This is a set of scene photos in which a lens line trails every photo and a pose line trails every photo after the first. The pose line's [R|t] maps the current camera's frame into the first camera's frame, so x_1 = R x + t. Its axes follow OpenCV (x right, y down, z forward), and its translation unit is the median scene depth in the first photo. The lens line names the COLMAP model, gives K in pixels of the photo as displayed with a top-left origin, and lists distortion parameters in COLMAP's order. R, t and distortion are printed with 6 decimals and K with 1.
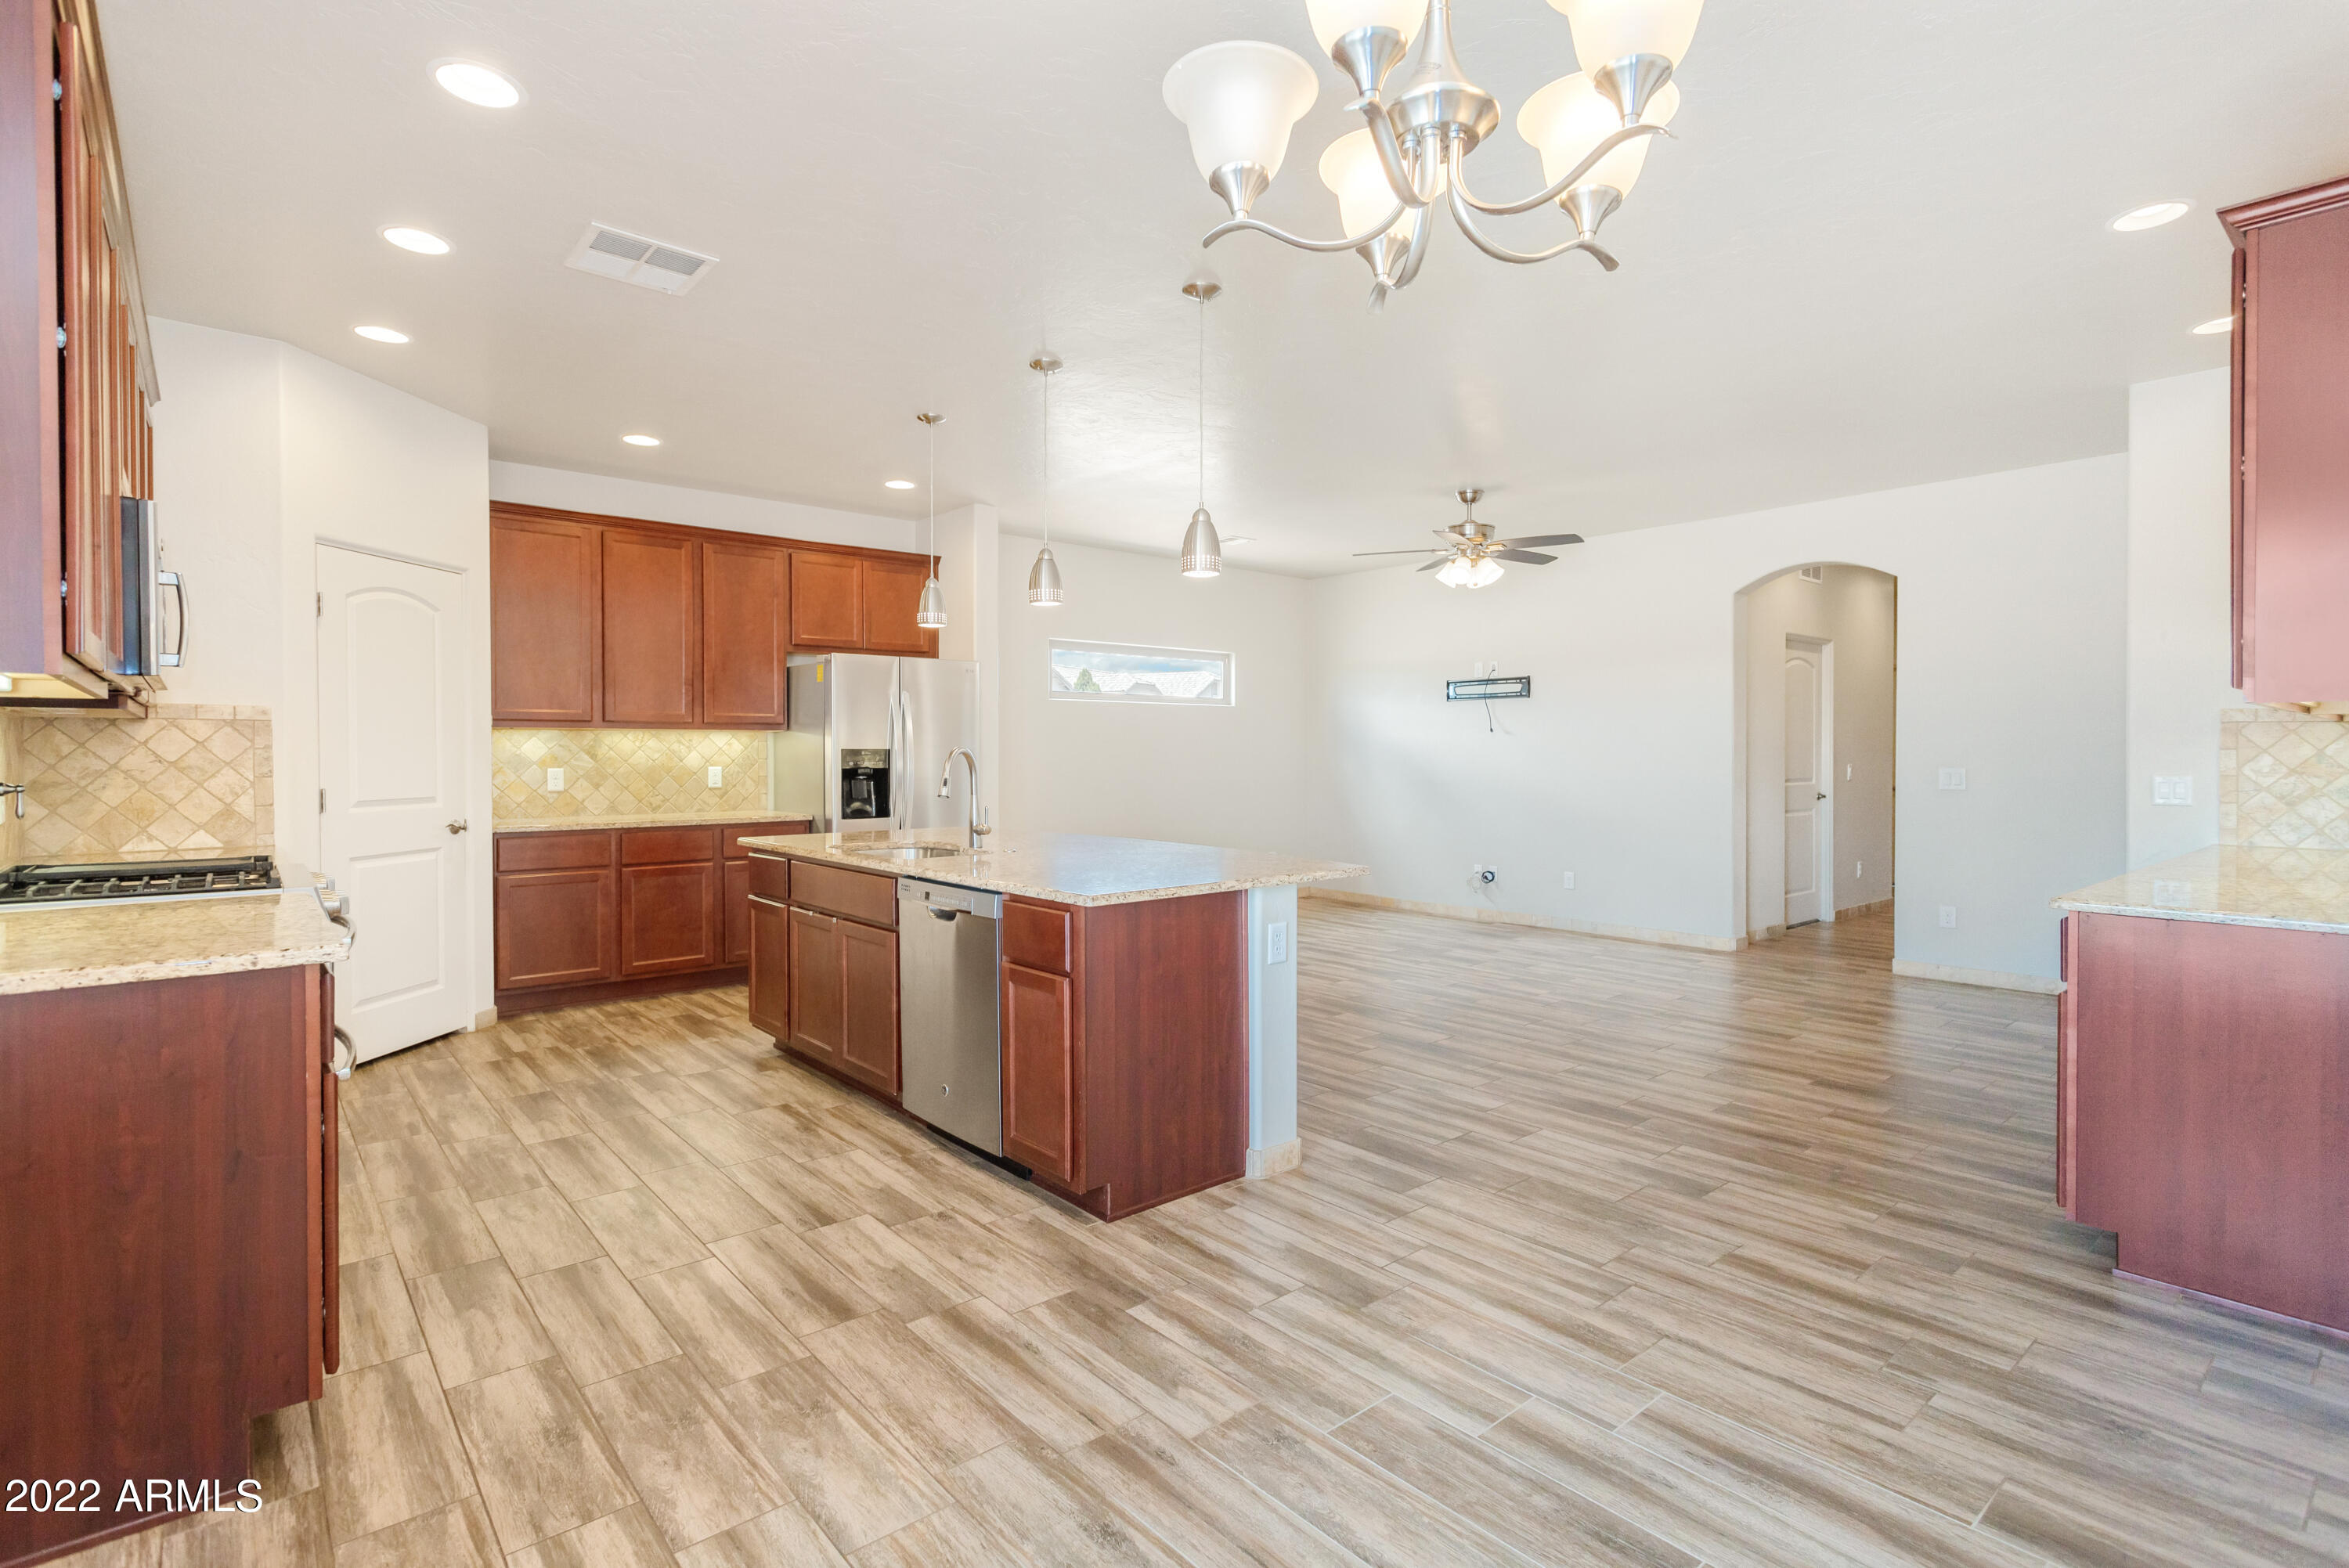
lens RADIAL K [[1127.5, 0, 1177.5], [0, 1127.5, 771.6], [0, 0, 1]] dist [0.004047, 0.001190]
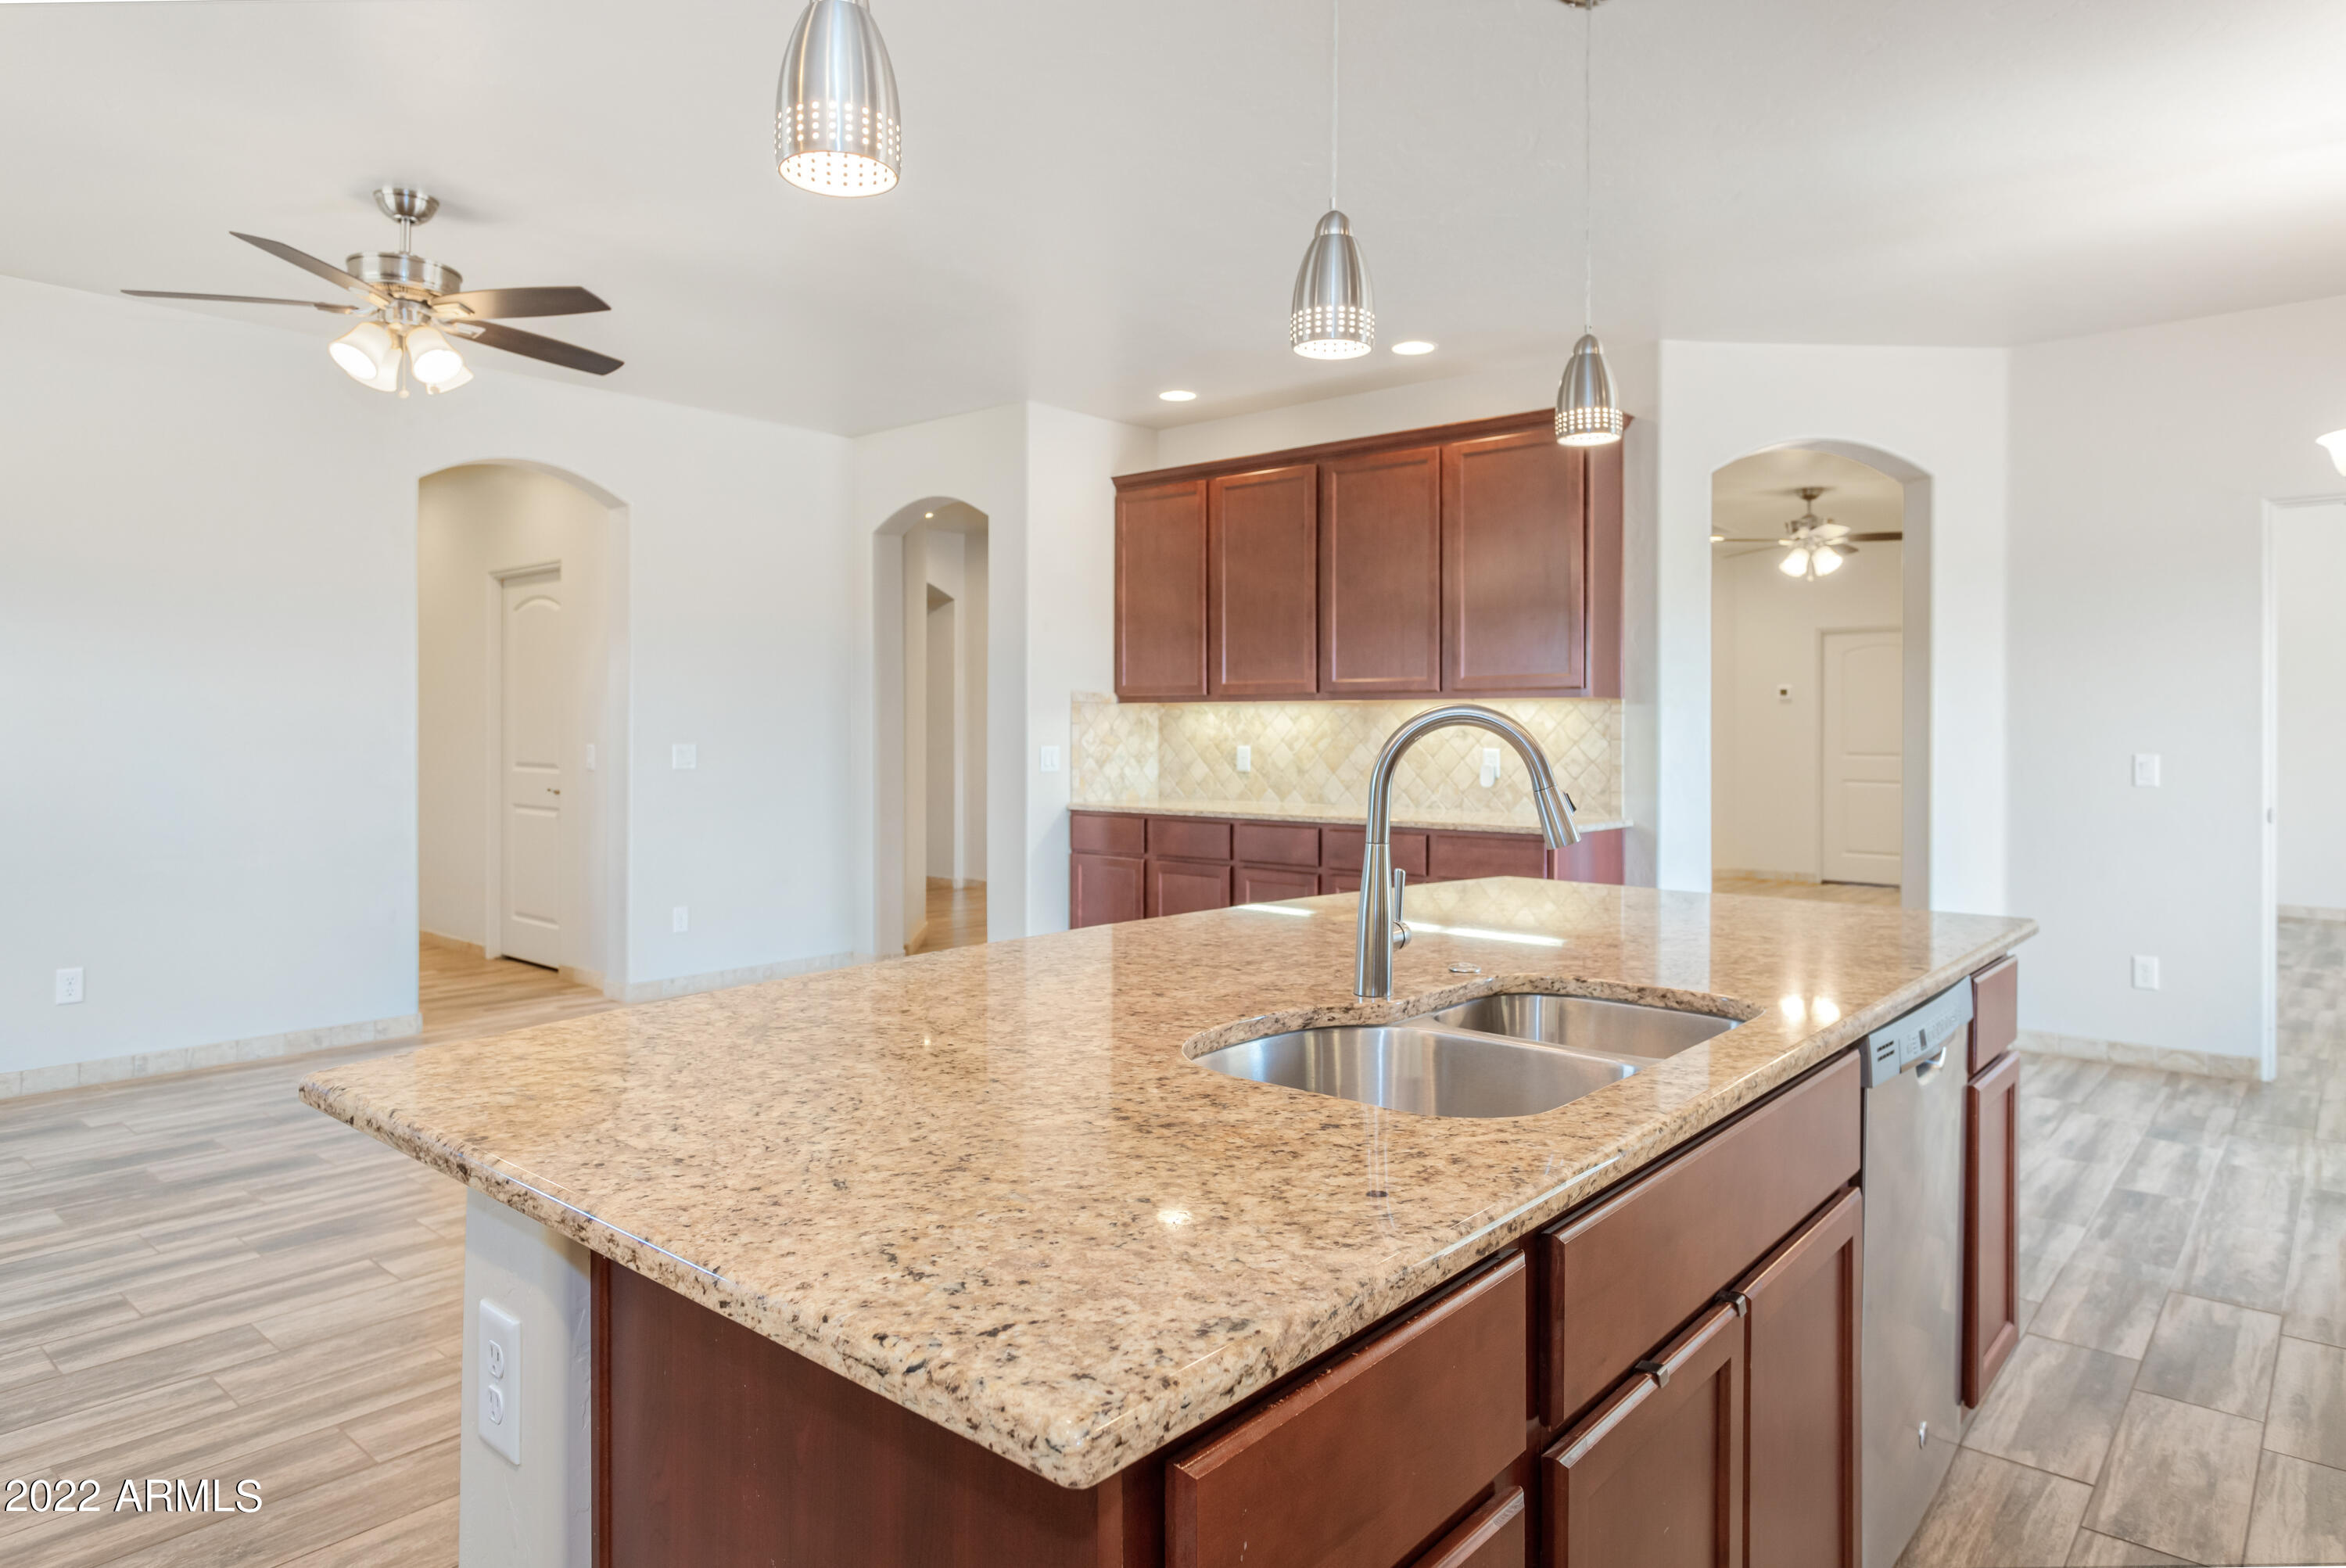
lens RADIAL K [[1391.5, 0, 1189.6], [0, 1391.5, 717.6], [0, 0, 1]] dist [-0.003353, -0.001066]
pose [[-0.151142, 0.009958, 0.988462, -0.644838], [0.016734, 0.999832, -0.007514, -0.014436], [-0.988370, 0.015405, -0.151283, 1.213380]]
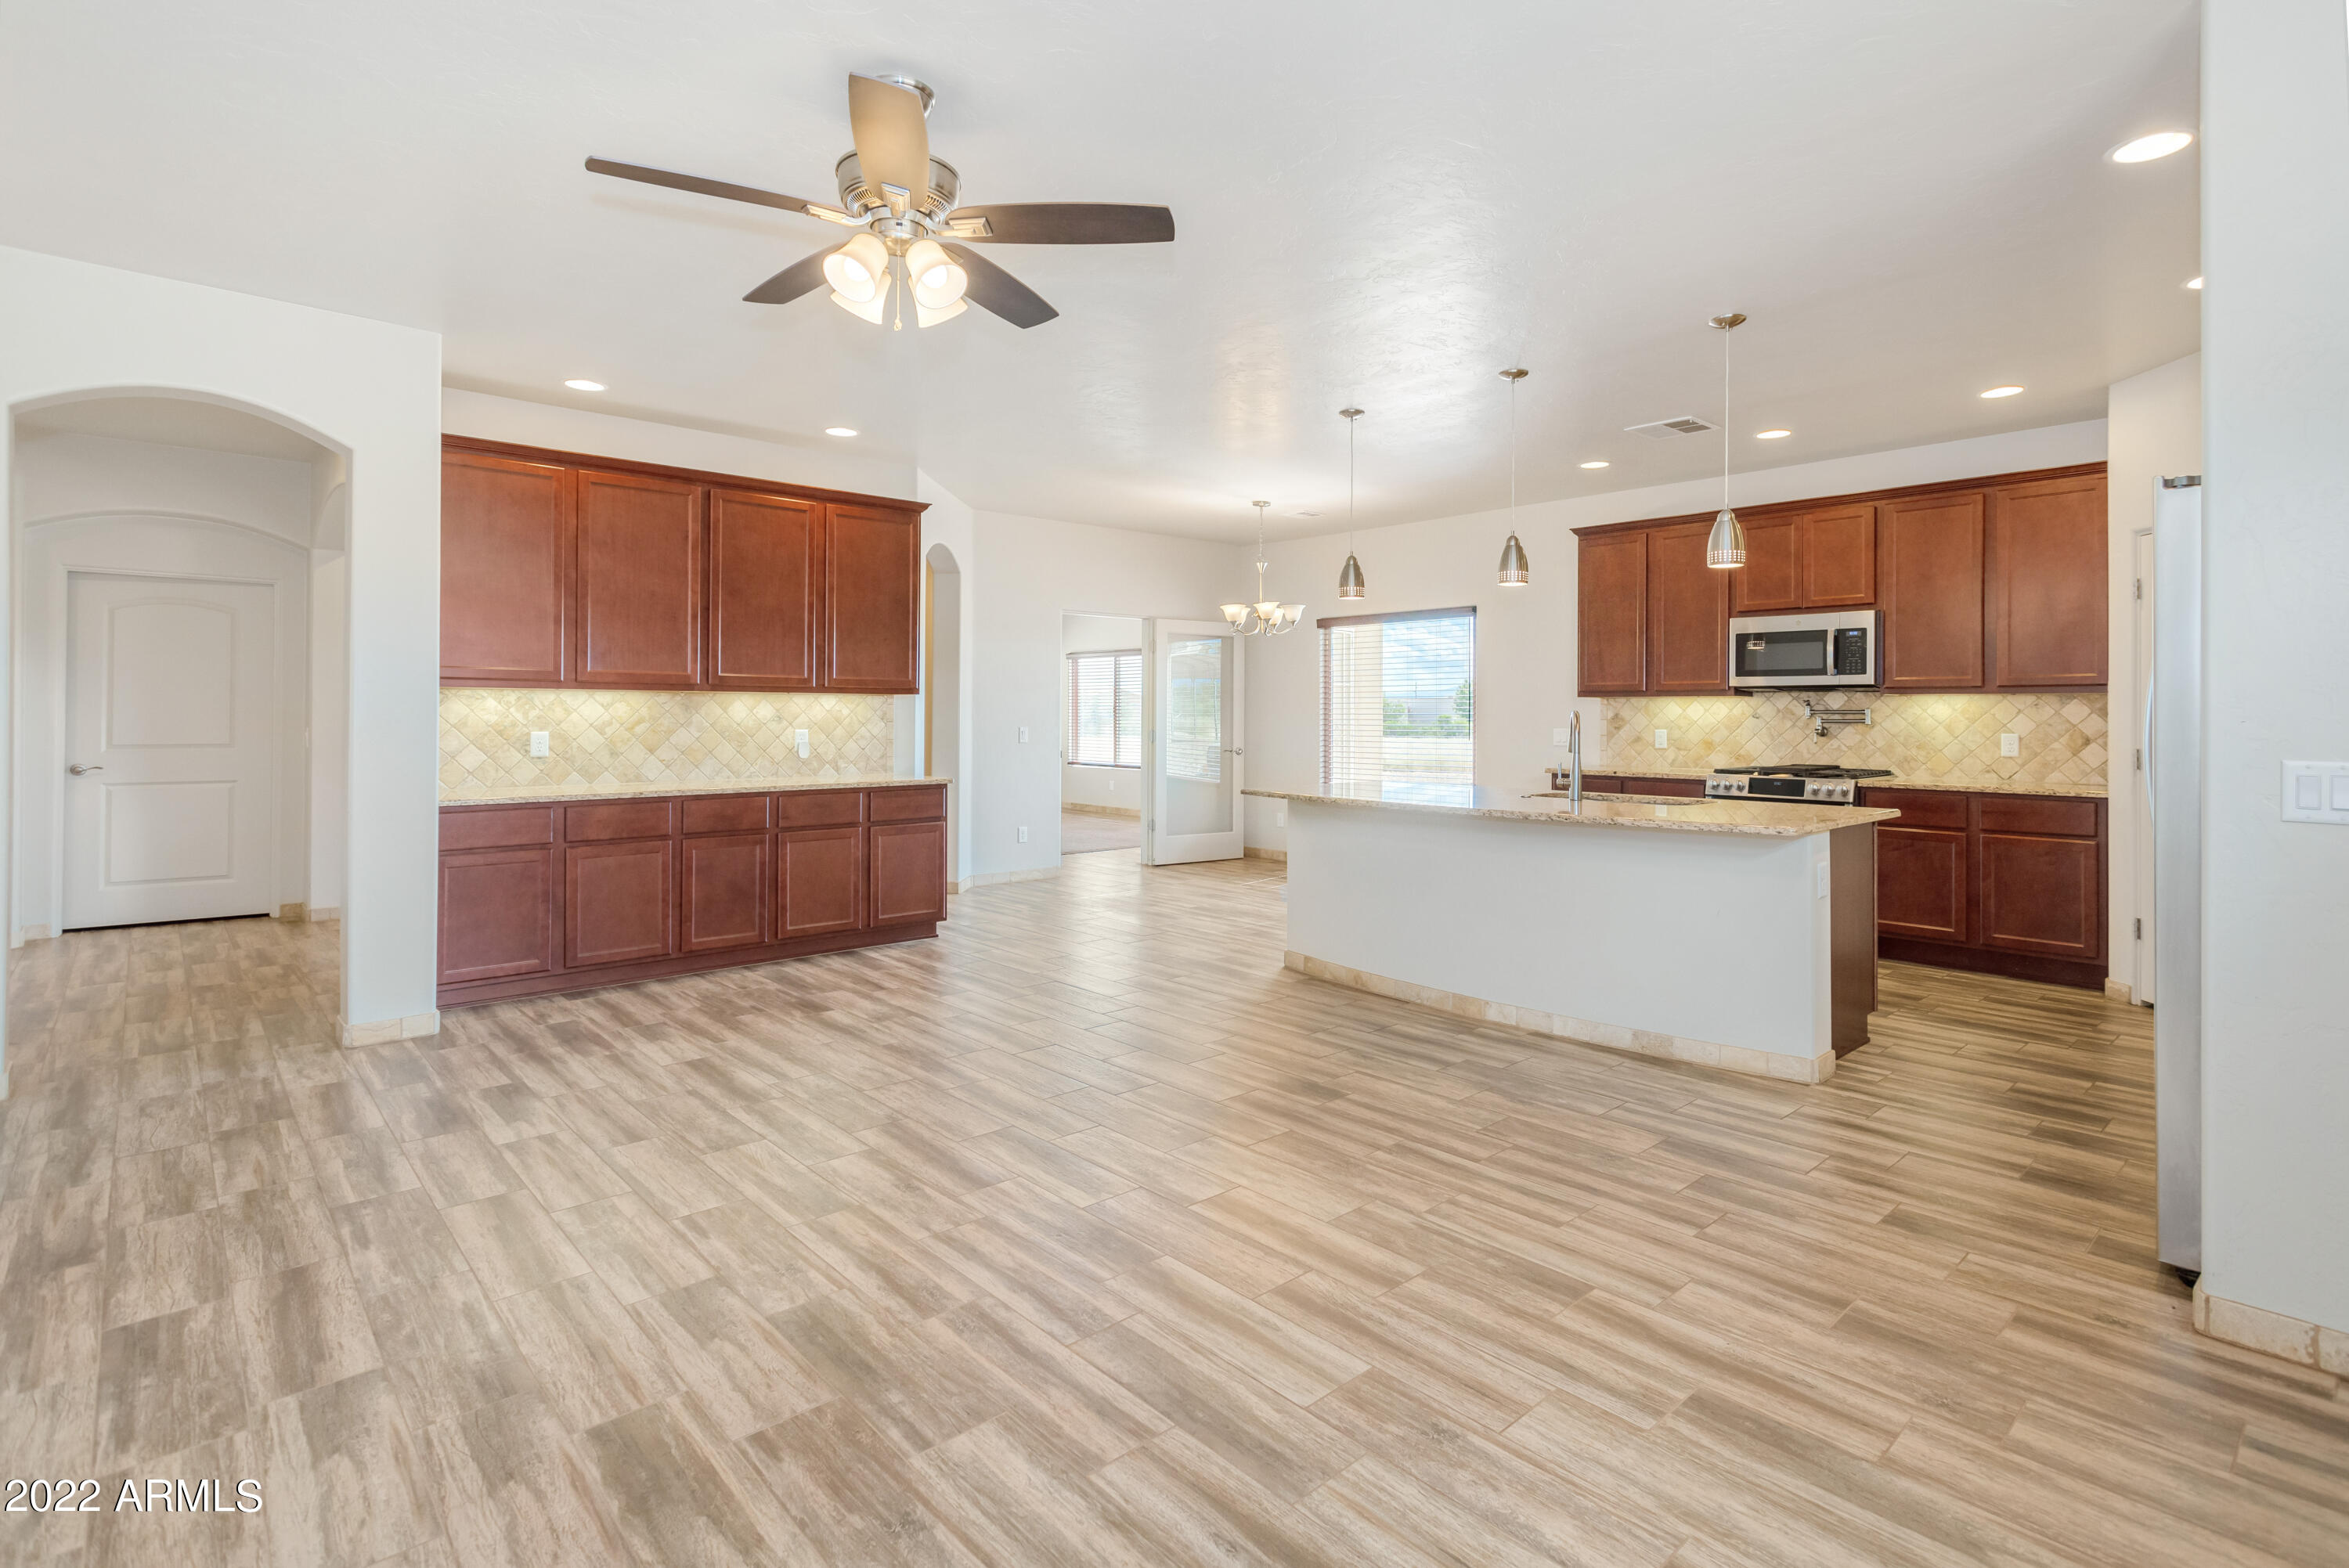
lens RADIAL K [[1127.5, 0, 1180.5], [0, 1127.5, 719.4], [0, 0, 1]] dist [0.004047, 0.001190]
pose [[-0.999697, -0.002134, -0.024539, 0.258076], [-0.002697, 0.999733, 0.022927, -0.040148], [0.024483, 0.022986, -0.999436, 2.286290]]
